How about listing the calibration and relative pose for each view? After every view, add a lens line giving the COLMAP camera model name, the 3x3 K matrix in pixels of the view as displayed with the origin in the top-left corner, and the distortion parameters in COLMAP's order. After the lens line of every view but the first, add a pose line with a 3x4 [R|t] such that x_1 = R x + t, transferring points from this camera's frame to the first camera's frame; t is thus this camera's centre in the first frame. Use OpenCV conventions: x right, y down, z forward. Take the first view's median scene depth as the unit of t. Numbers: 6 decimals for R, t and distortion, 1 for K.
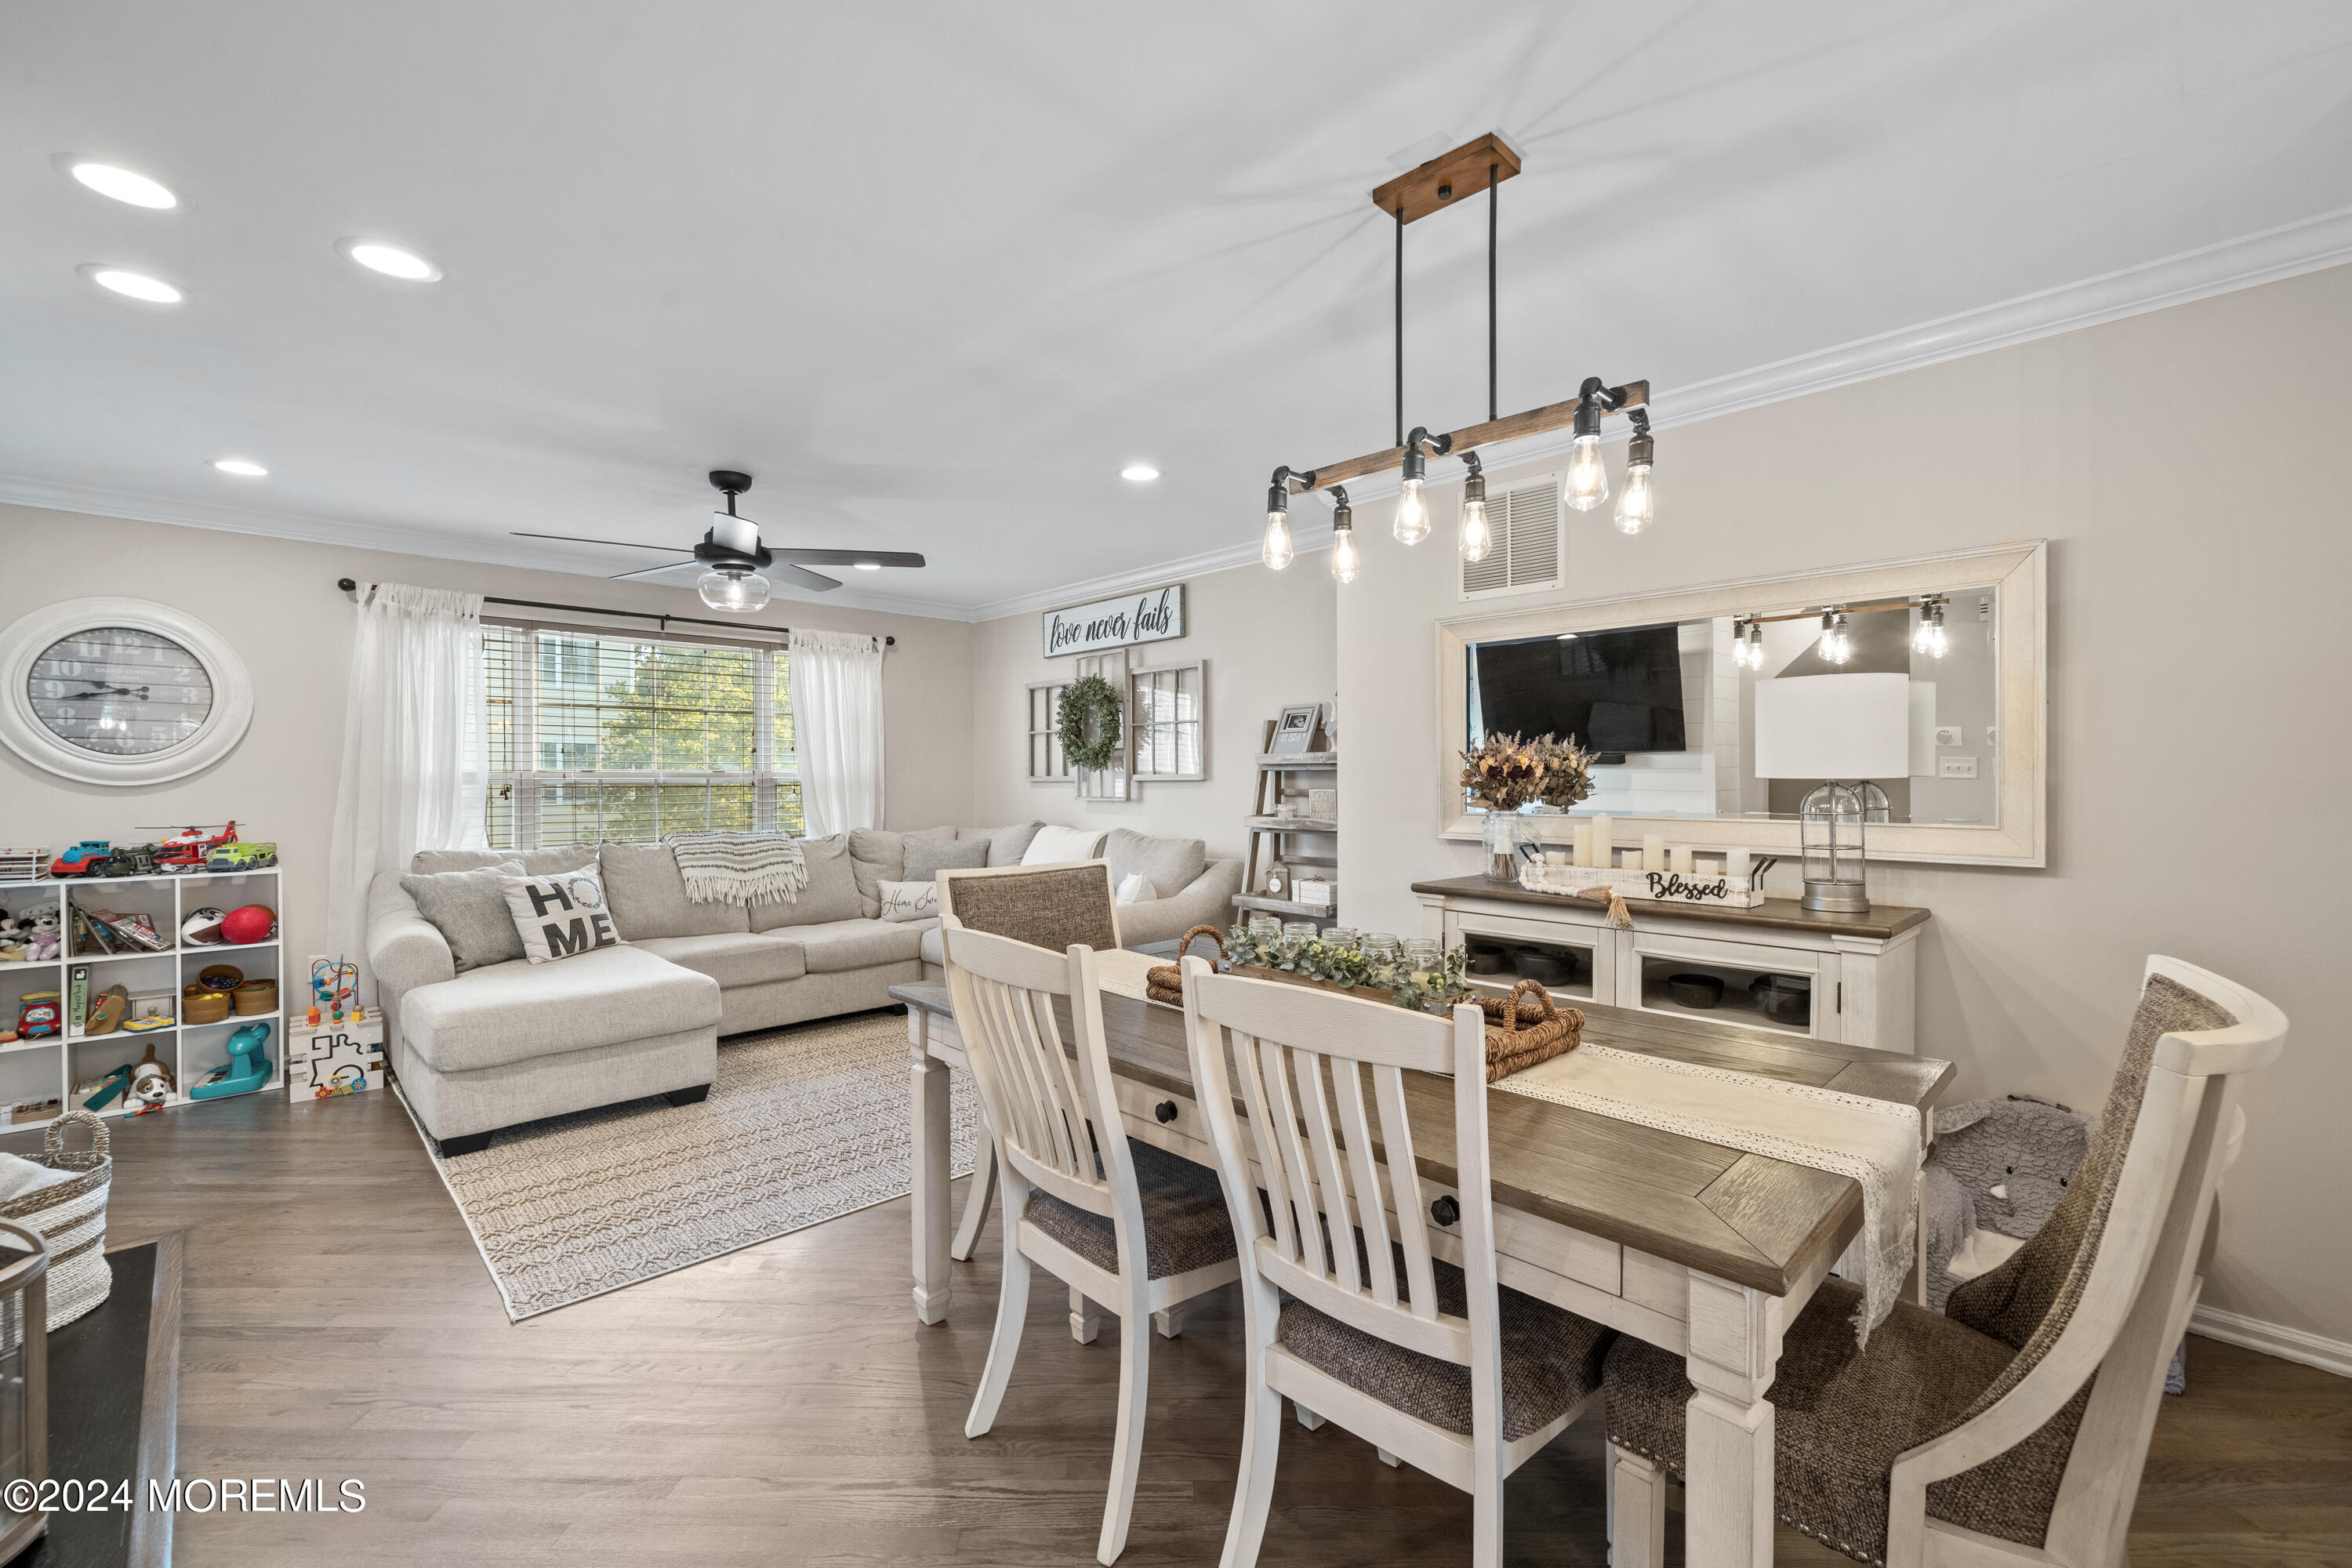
lens RADIAL K [[975.3, 0, 1173.5], [0, 975.3, 787.0], [0, 0, 1]] dist [-0.000866, 0.000736]
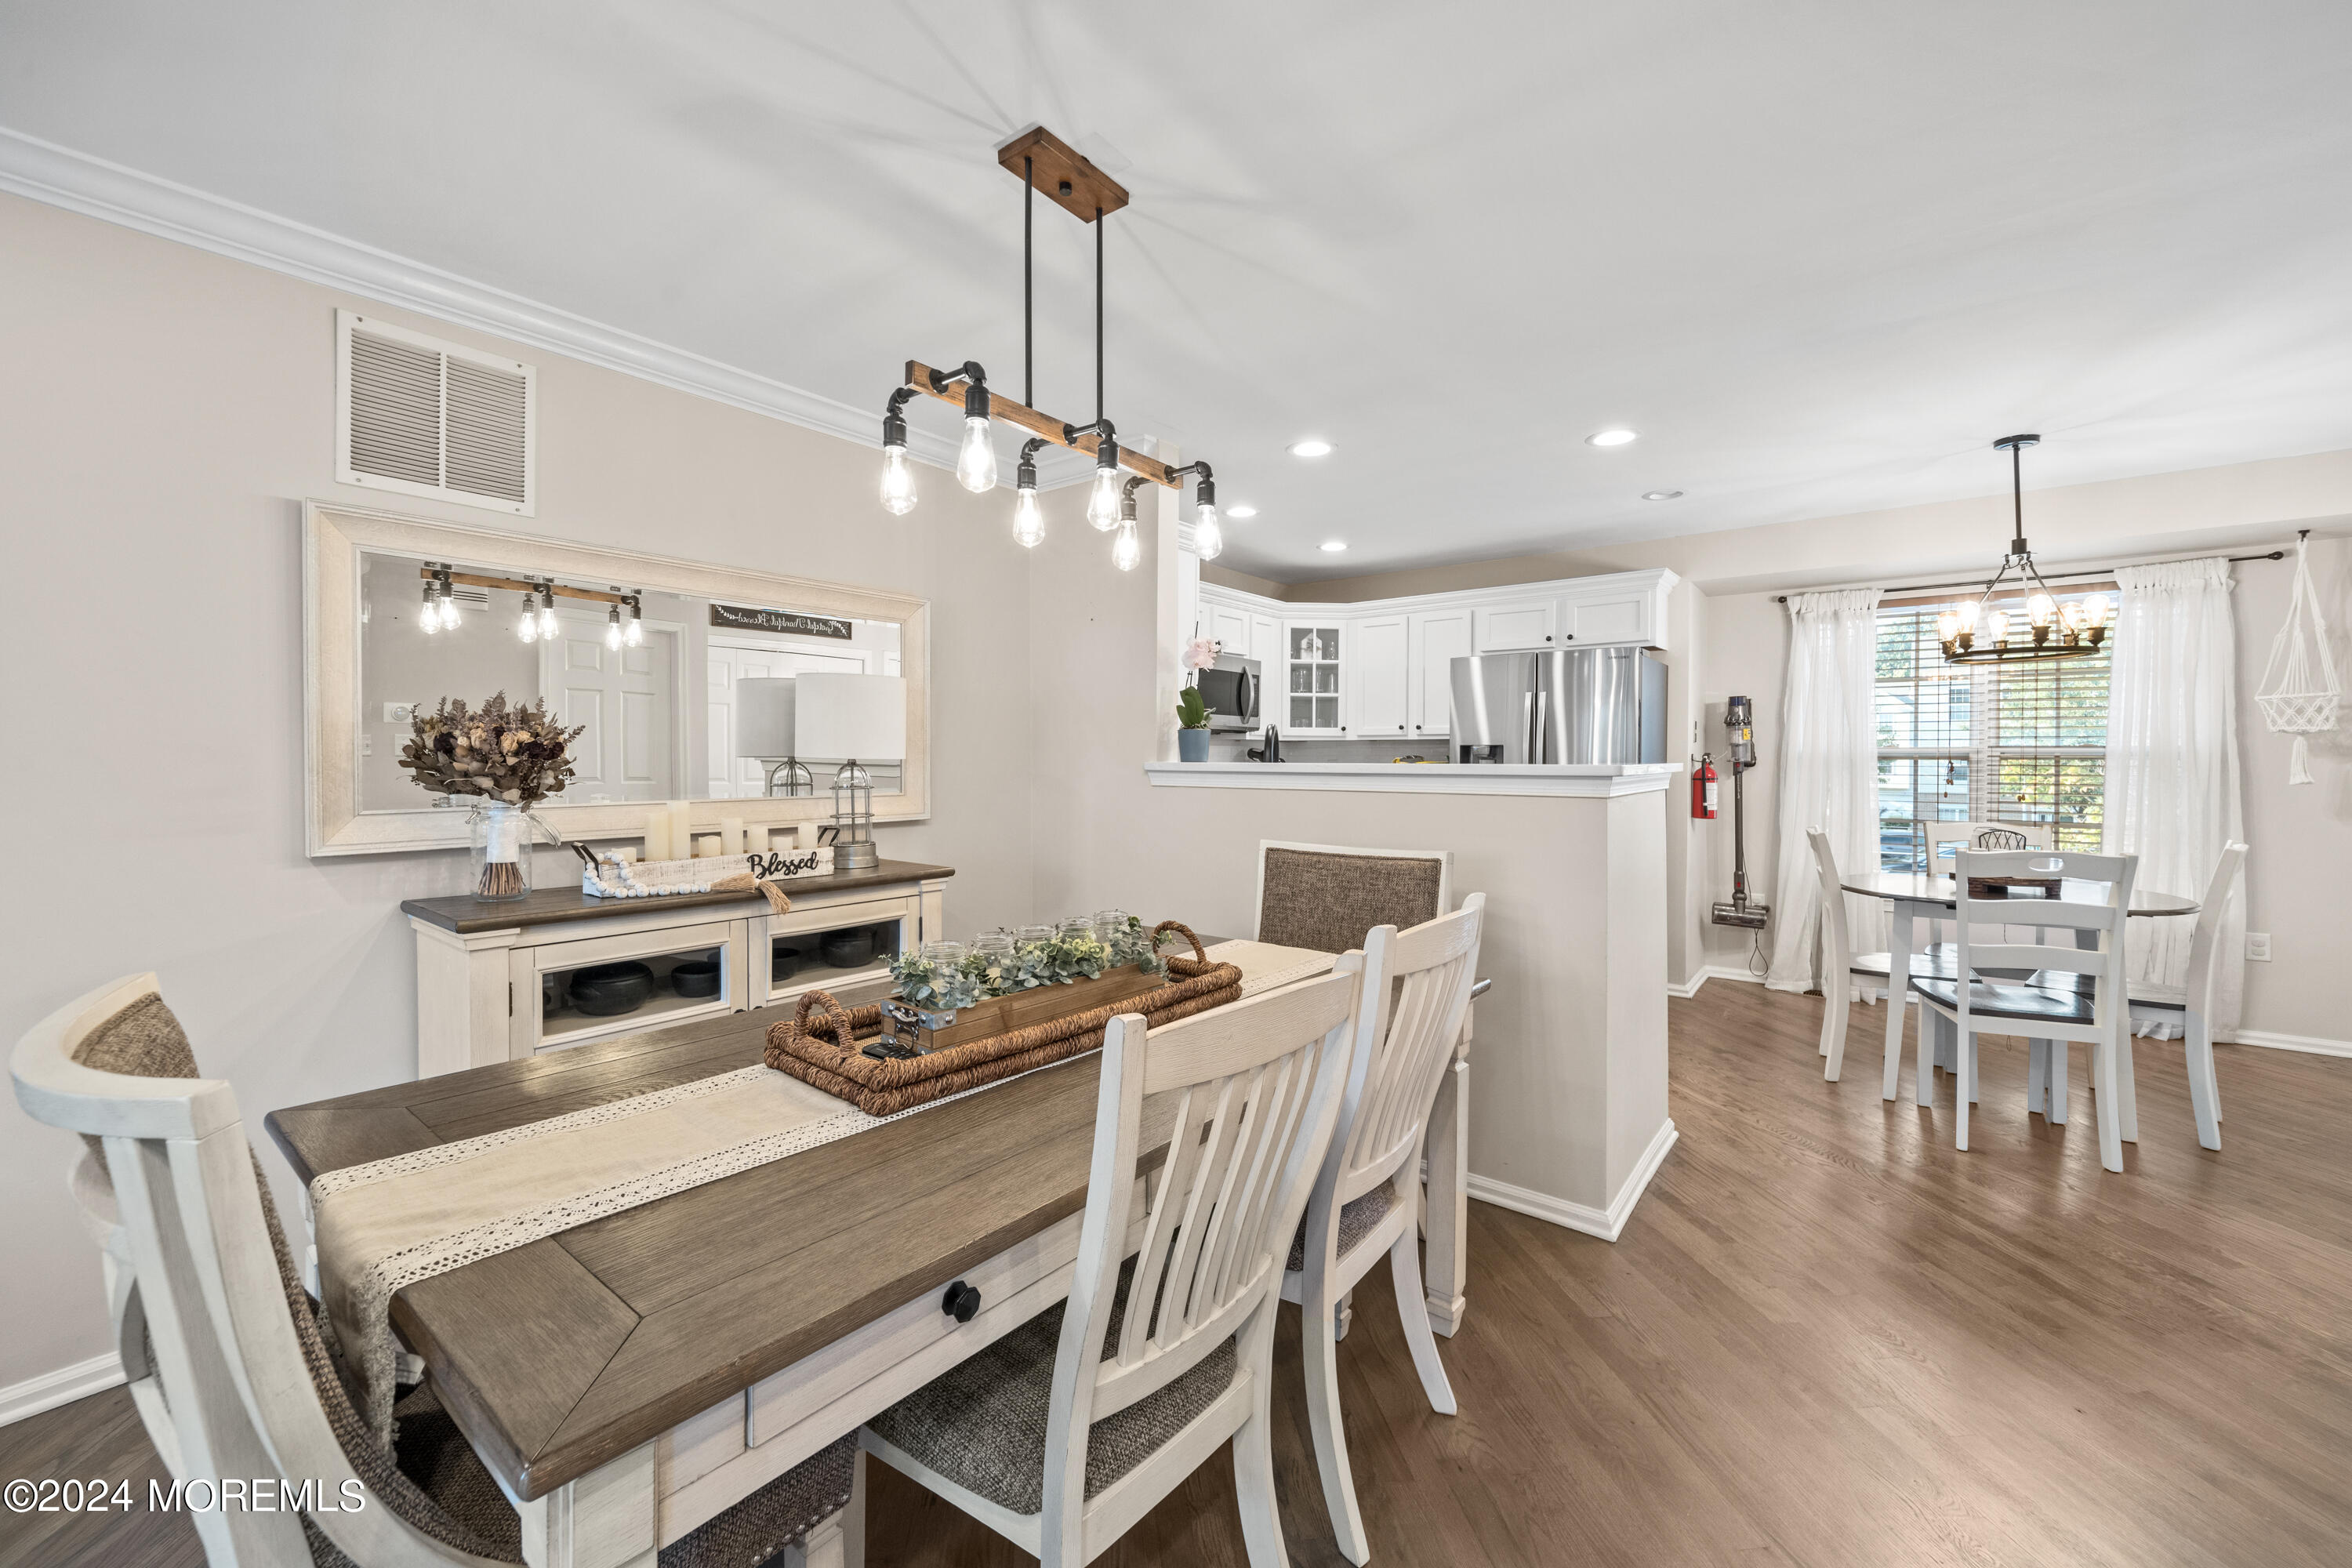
lens RADIAL K [[925.7, 0, 1177.9], [0, 925.7, 767.2], [0, 0, 1]] dist [0.000563, 0.000098]
pose [[-0.131090, -0.006207, 0.991351, -0.389324], [0.010850, 0.999912, 0.007696, -0.002275], [-0.991311, 0.011765, -0.131012, 0.556785]]
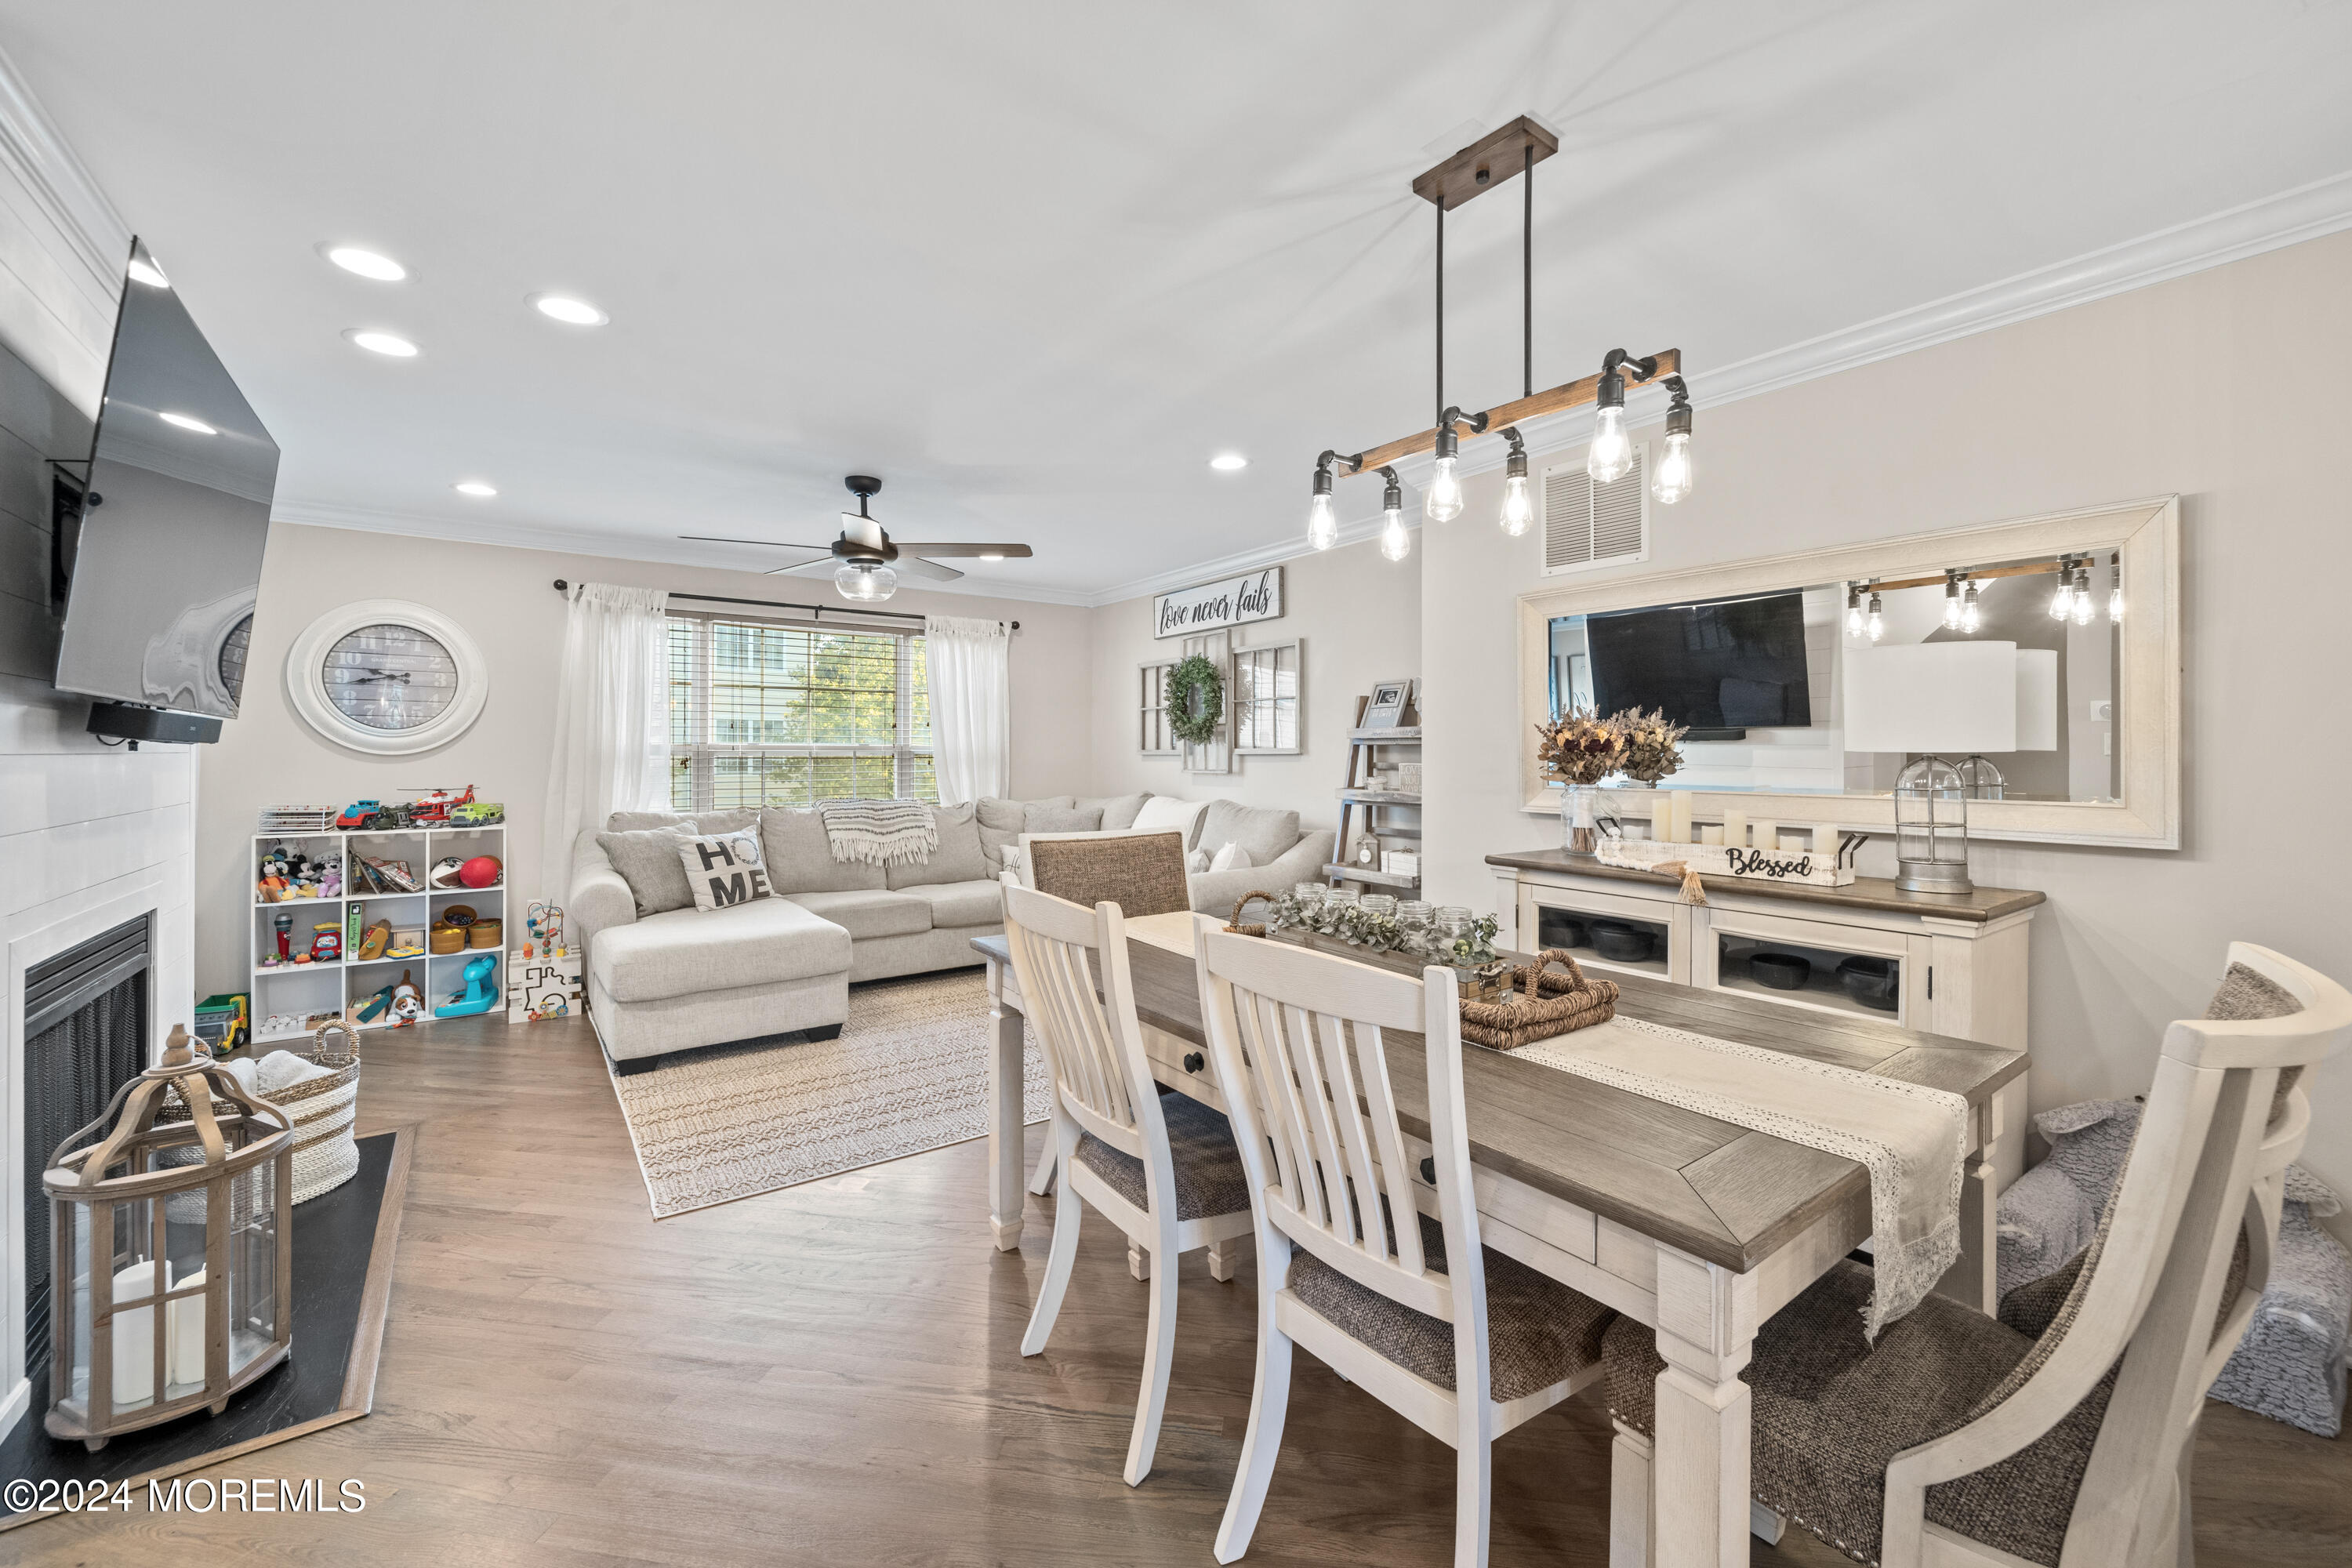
lens RADIAL K [[930.0, 0, 1169.0], [0, 930.0, 753.5], [0, 0, 1]] dist [-0.000729, -0.000132]
pose [[0.989633, 0.003672, -0.143573, 0.052377], [-0.005006, 0.999948, -0.008932, 0.003021], [0.143532, 0.009558, 0.989599, -0.003656]]
